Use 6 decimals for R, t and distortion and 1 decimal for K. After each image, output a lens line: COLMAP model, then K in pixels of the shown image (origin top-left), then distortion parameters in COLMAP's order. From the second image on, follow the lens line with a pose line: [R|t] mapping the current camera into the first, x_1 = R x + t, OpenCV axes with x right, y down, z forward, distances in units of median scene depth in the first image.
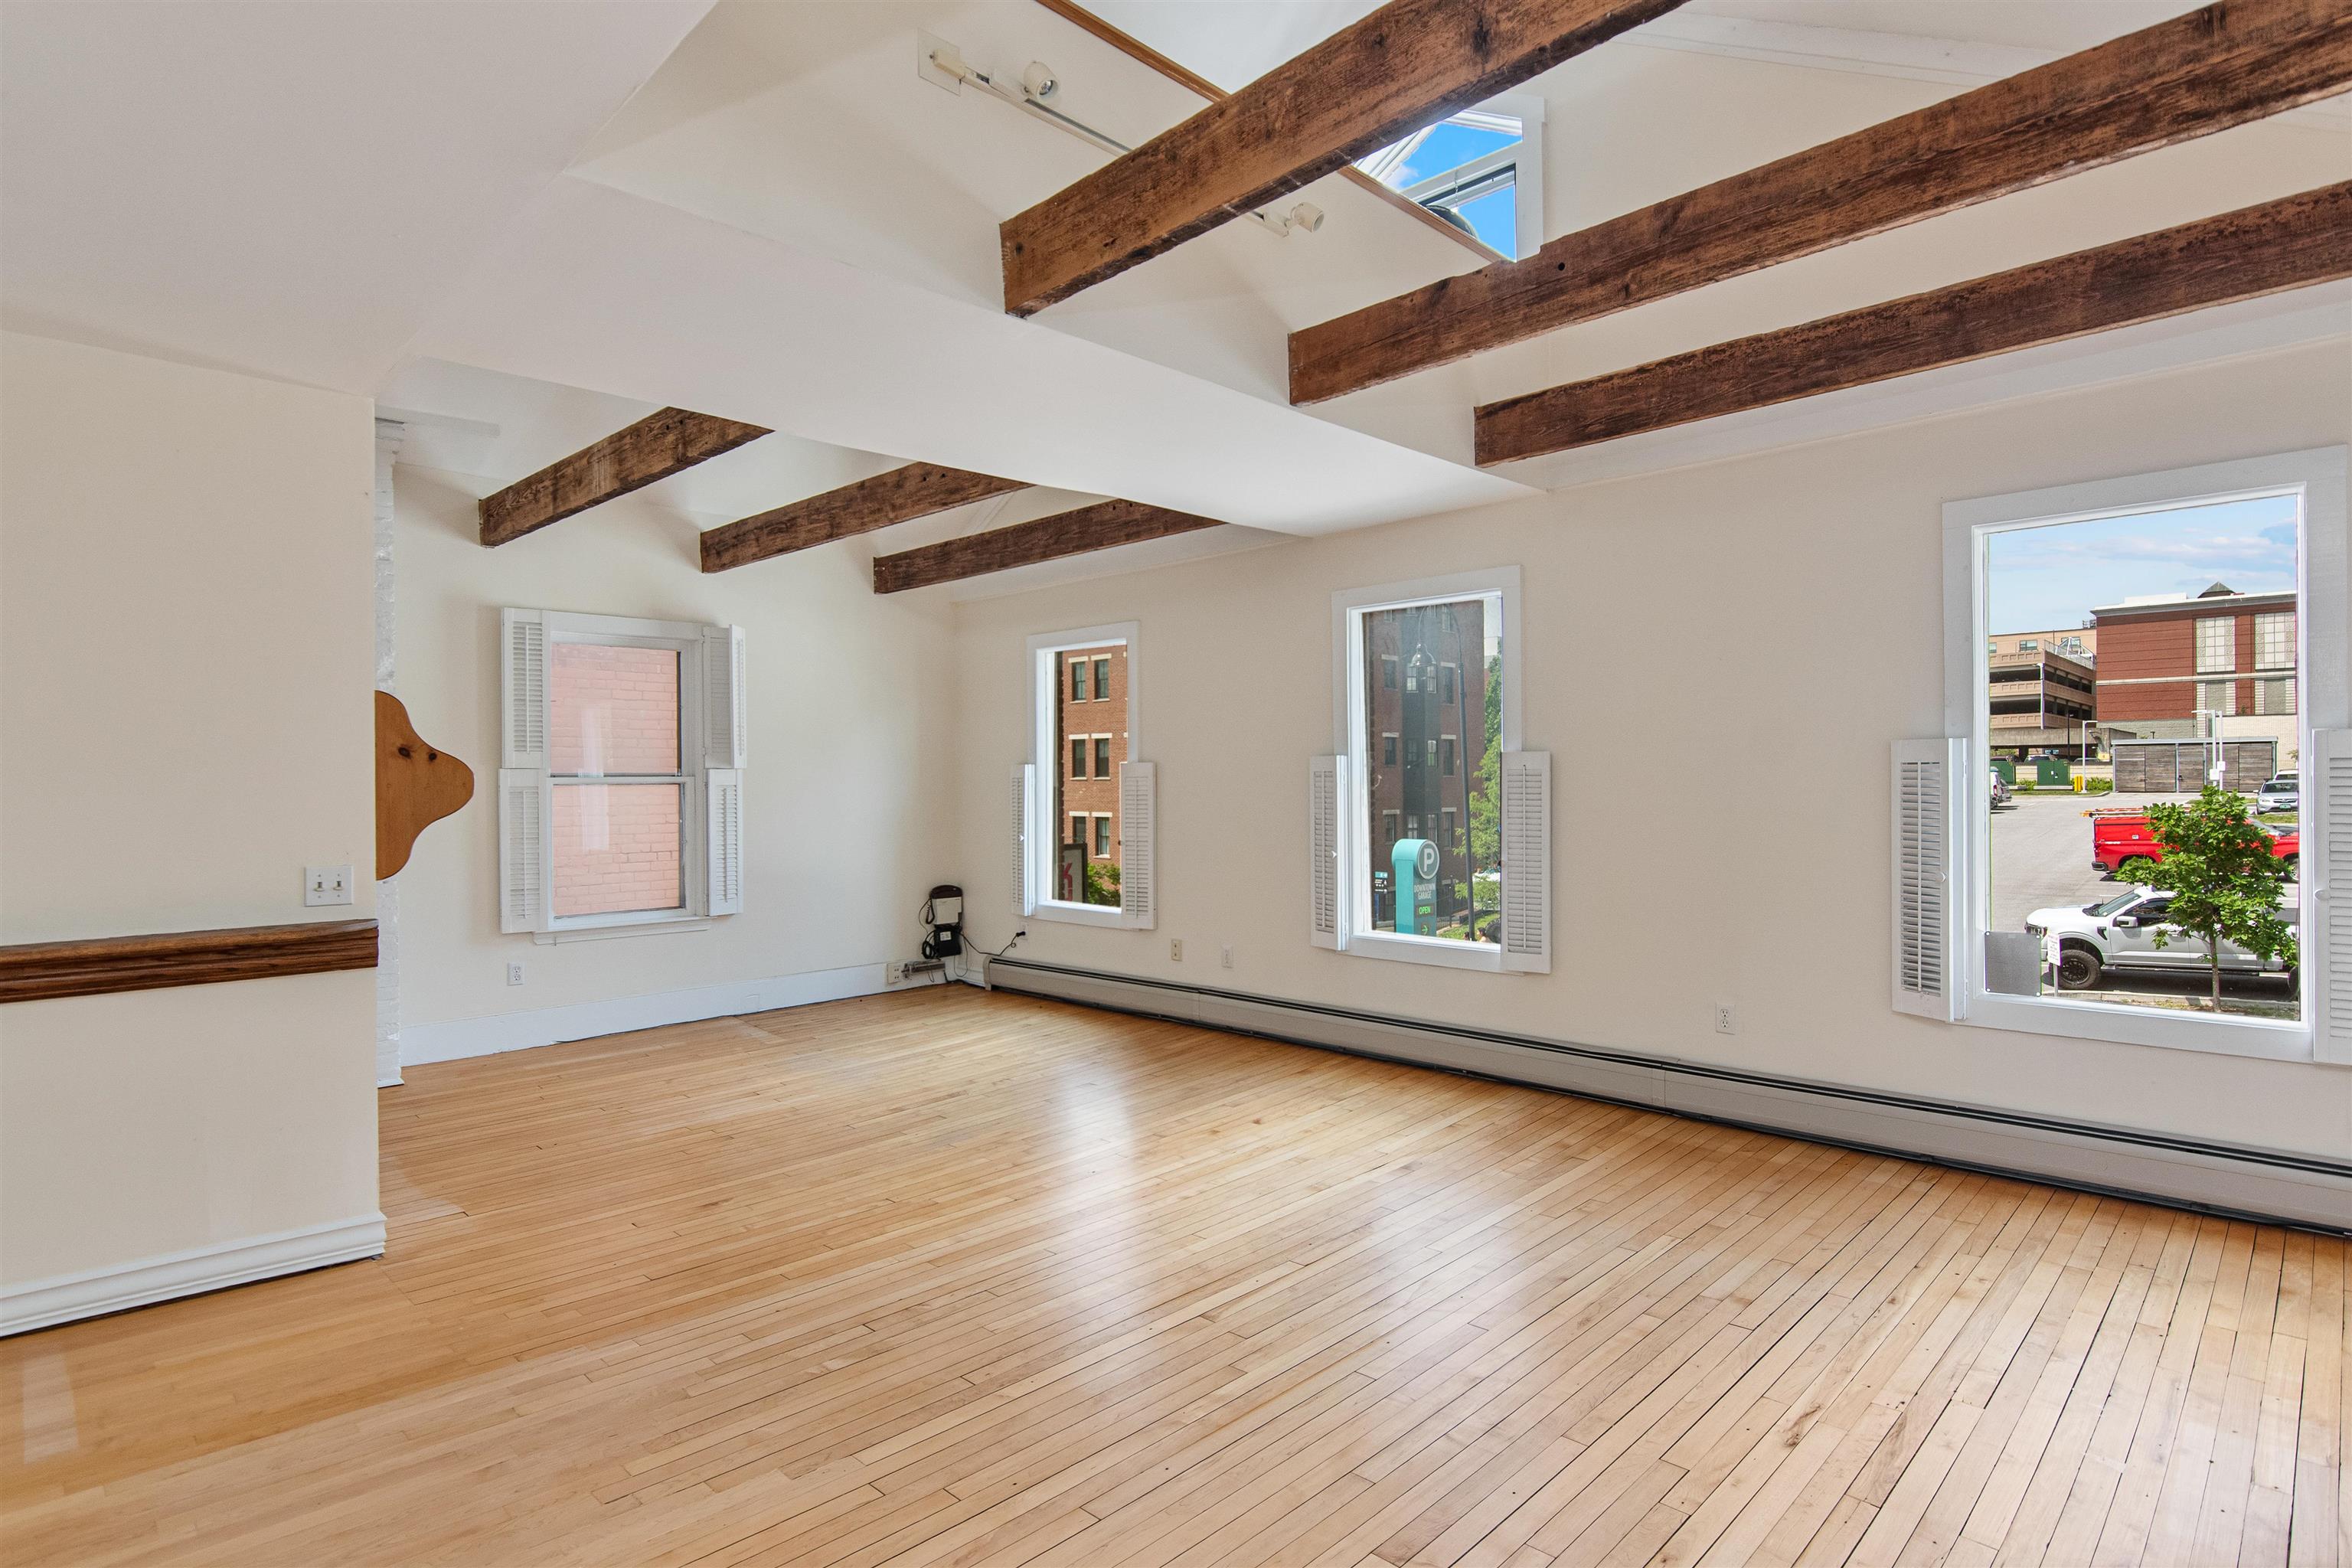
lens RADIAL K [[1183.1, 0, 1173.4], [0, 1183.1, 780.7], [0, 0, 1]] dist [-0.002031, 0.000531]
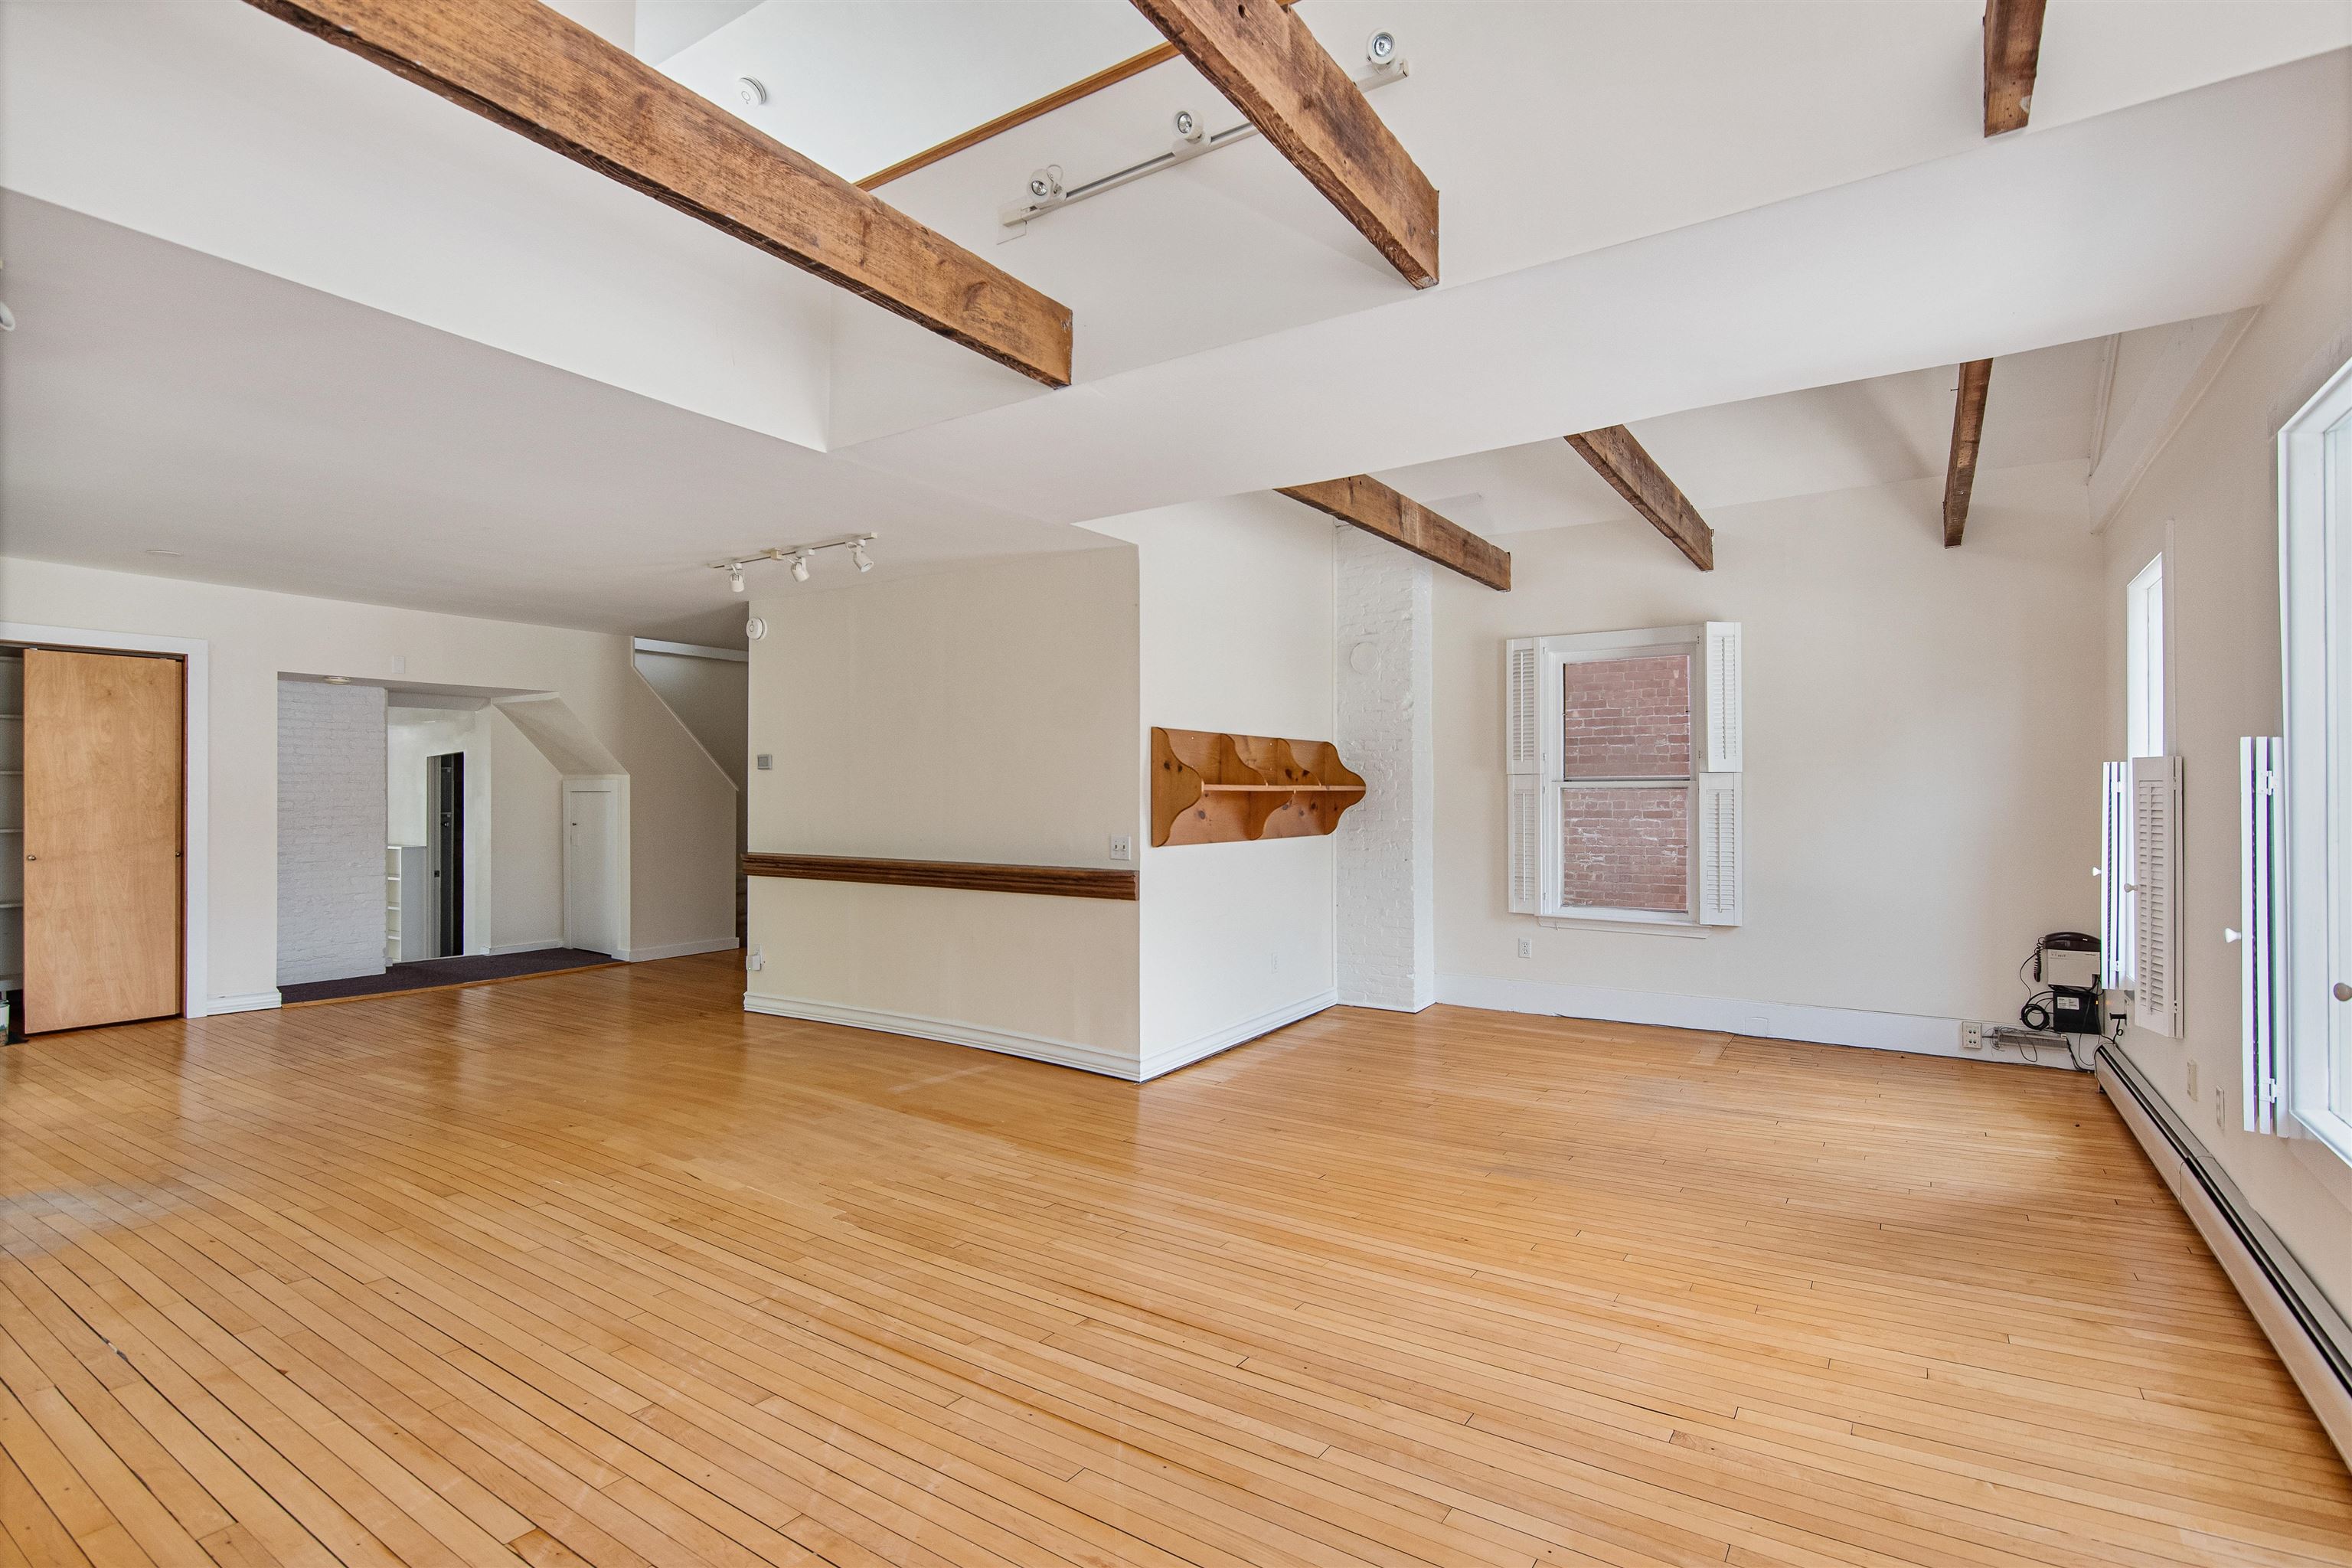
lens RADIAL K [[1134.3, 0, 1175.9], [0, 1134.3, 790.3], [0, 0, 1]] dist [-0.002168, 0.003960]
pose [[0.193490, 0.007825, -0.981071, 0.512366], [-0.001957, 0.999969, 0.007589, -0.002092], [0.981100, 0.000451, 0.193500, 0.463095]]
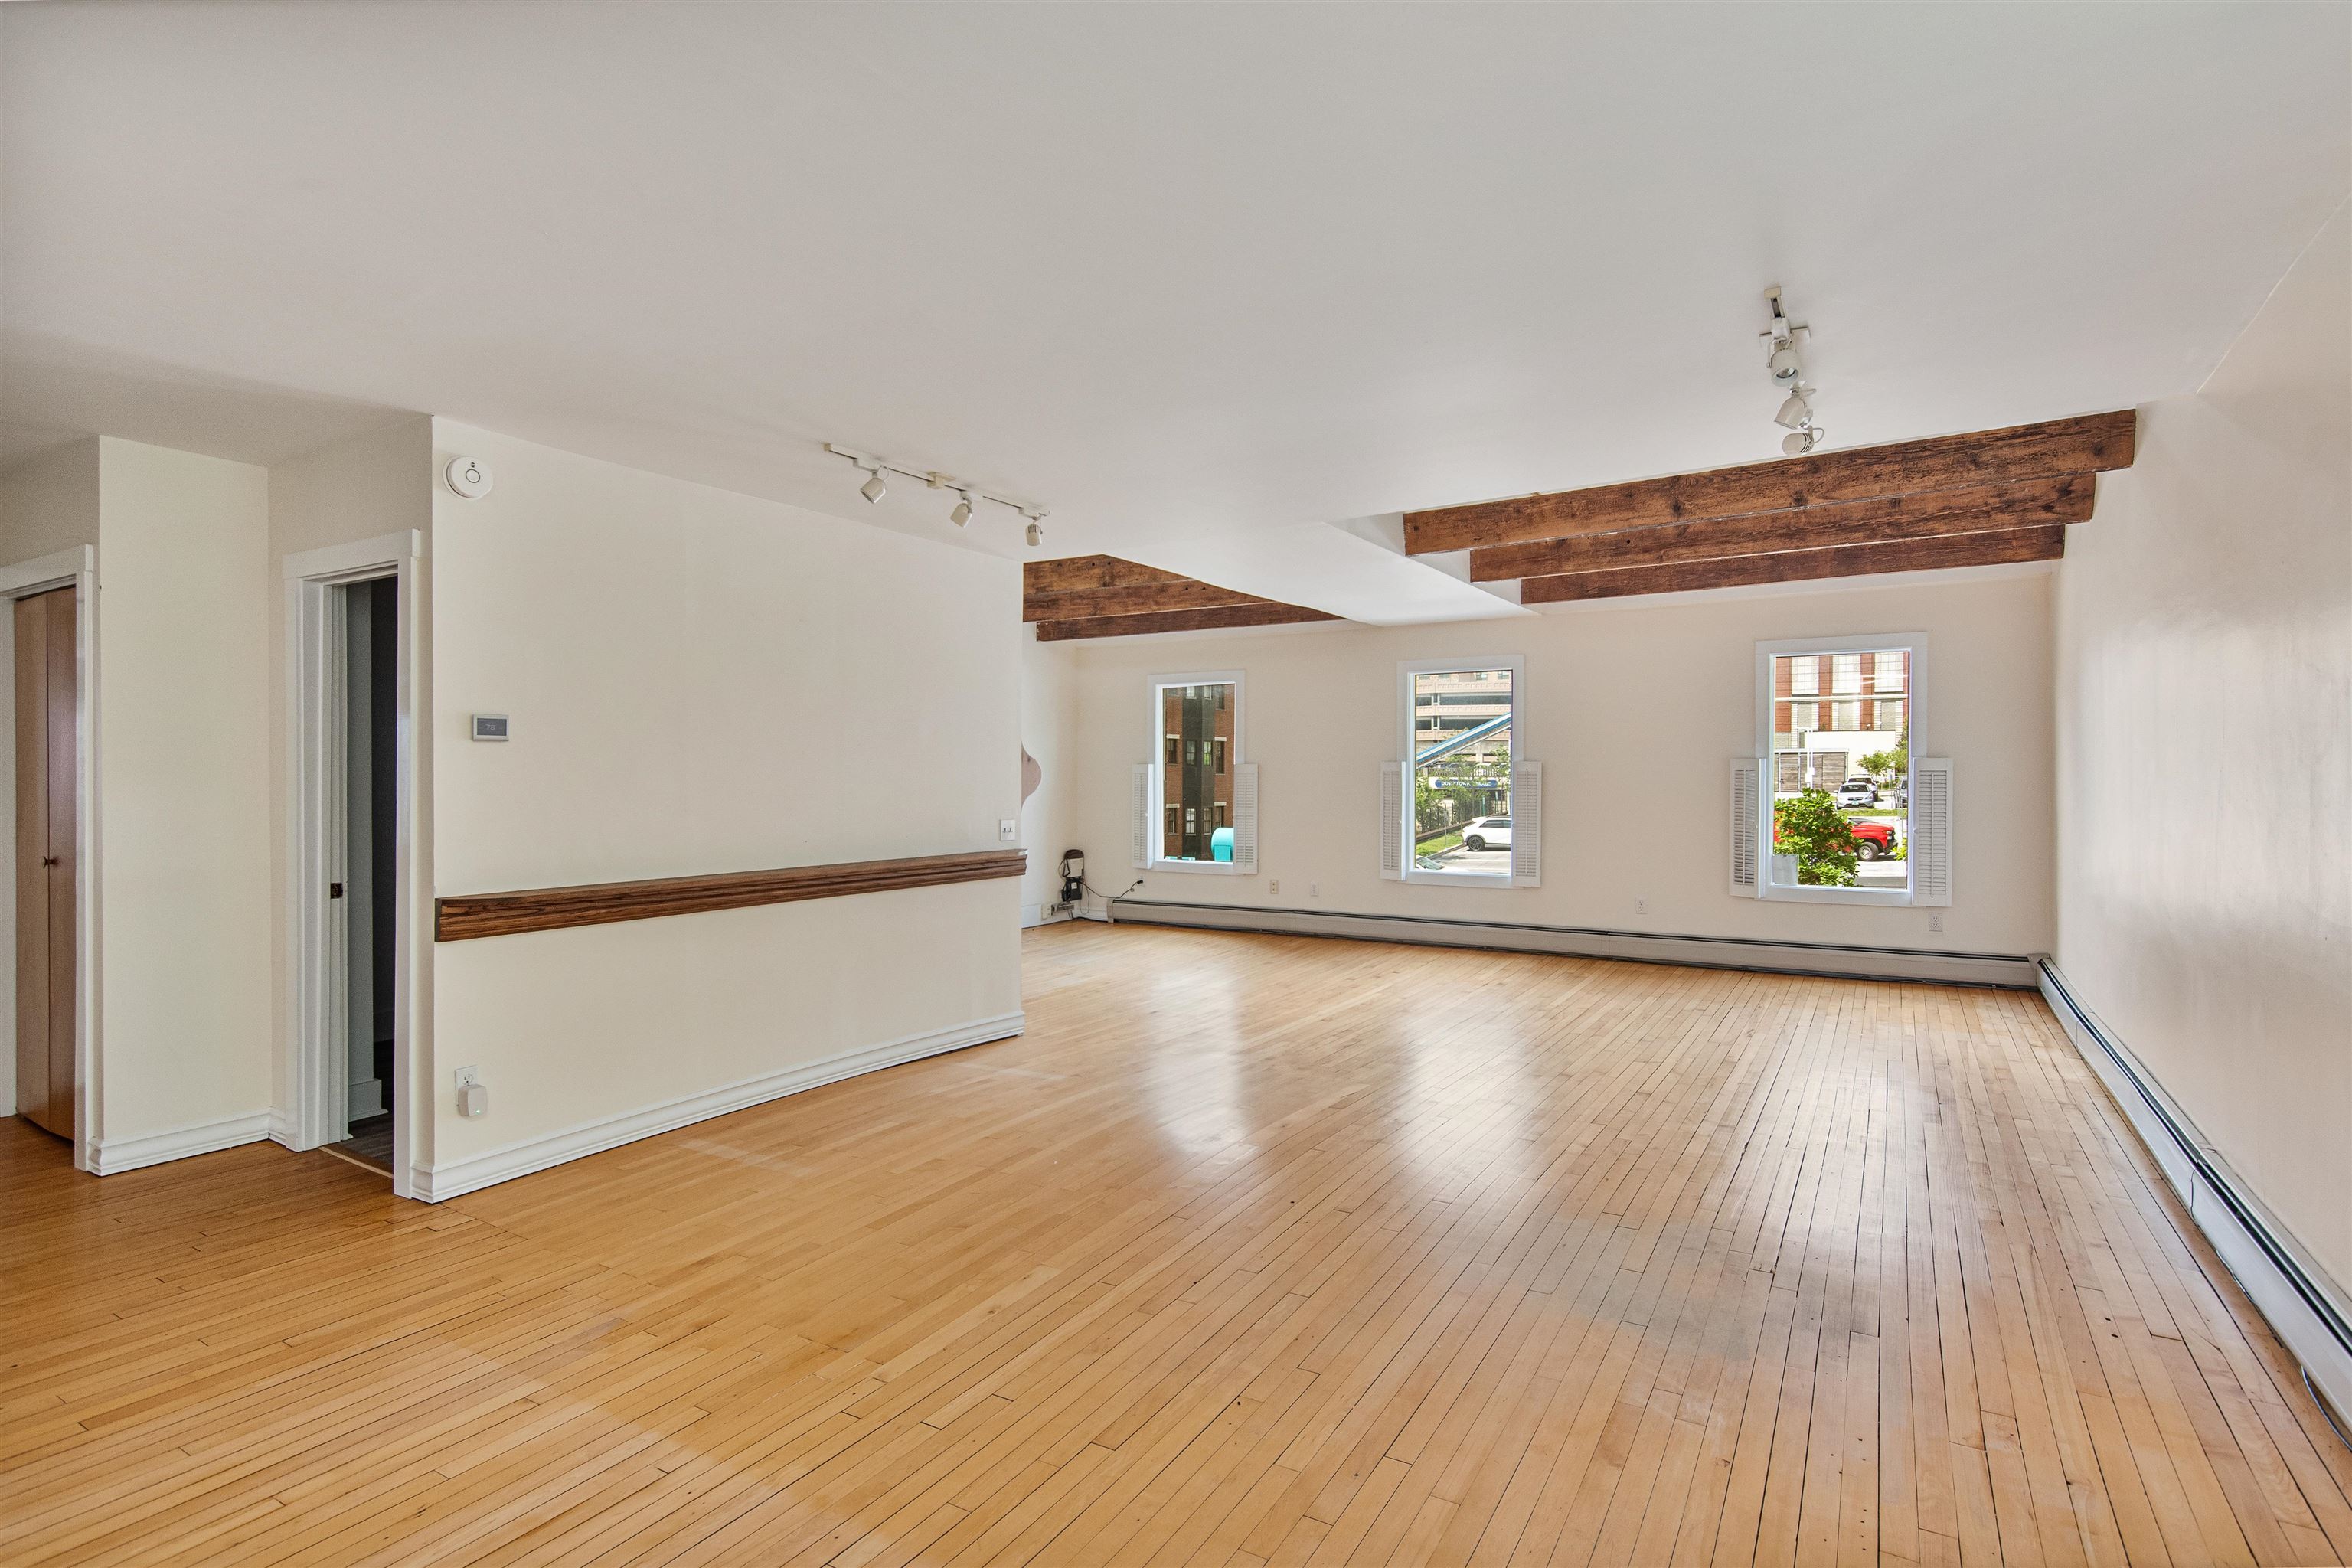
lens RADIAL K [[1139.9, 0, 1173.2], [0, 1139.9, 780.8], [0, 0, 1]] dist [0.000211, 0.001295]
pose [[0.975969, 0.007358, 0.217785, -0.509655], [-0.008114, 0.999964, 0.002574, 0.003826], [-0.217759, -0.004279, 0.975993, -0.468492]]
